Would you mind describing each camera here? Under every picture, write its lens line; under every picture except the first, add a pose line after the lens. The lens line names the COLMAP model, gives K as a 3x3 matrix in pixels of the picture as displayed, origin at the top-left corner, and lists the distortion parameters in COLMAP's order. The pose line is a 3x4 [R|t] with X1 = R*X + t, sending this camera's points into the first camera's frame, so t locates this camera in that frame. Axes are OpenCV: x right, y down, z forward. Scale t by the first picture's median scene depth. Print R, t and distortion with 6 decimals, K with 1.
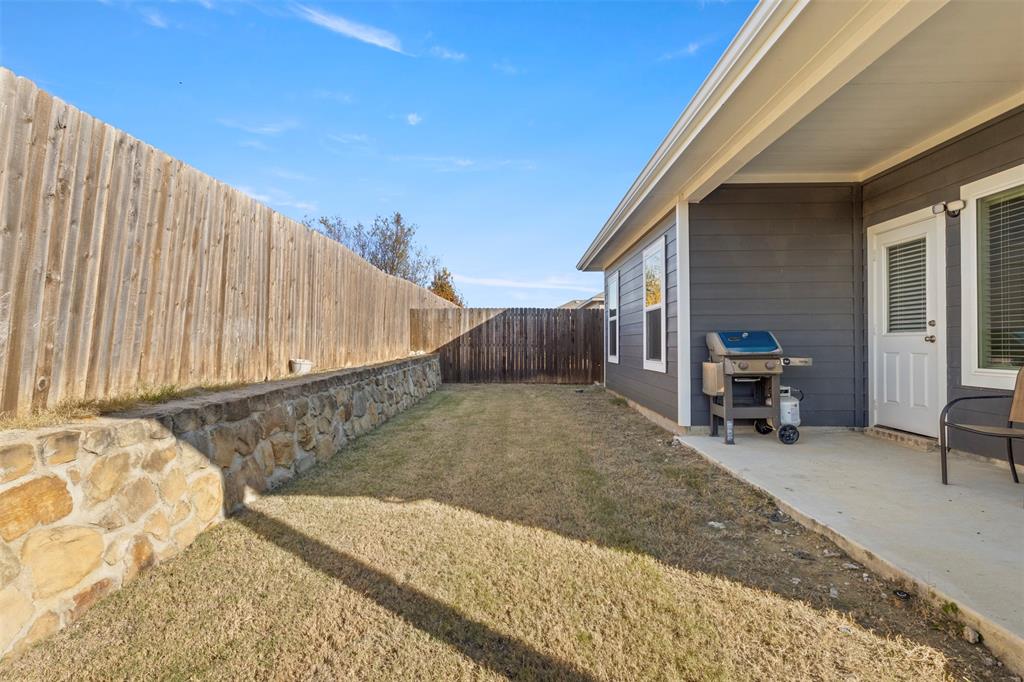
lens RADIAL K [[500.4, 0, 510.6], [0, 500.4, 341.4], [0, 0, 1]] dist [-0.006787, 0.000715]
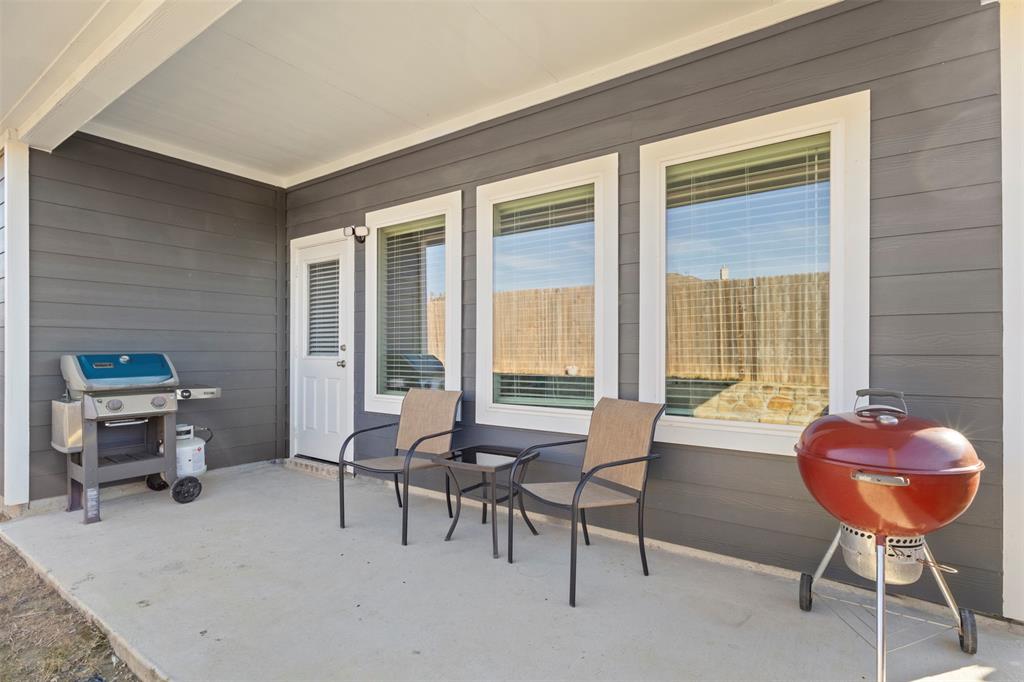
lens RADIAL K [[500.4, 0, 513.4], [0, 500.4, 346.6], [0, 0, 1]] dist [-0.006787, 0.000715]
pose [[0.557101, 0.010712, 0.830375, 0.197569], [-0.009183, 0.999935, -0.006738, -0.032014], [-0.830394, -0.003871, 0.557164, 0.159505]]
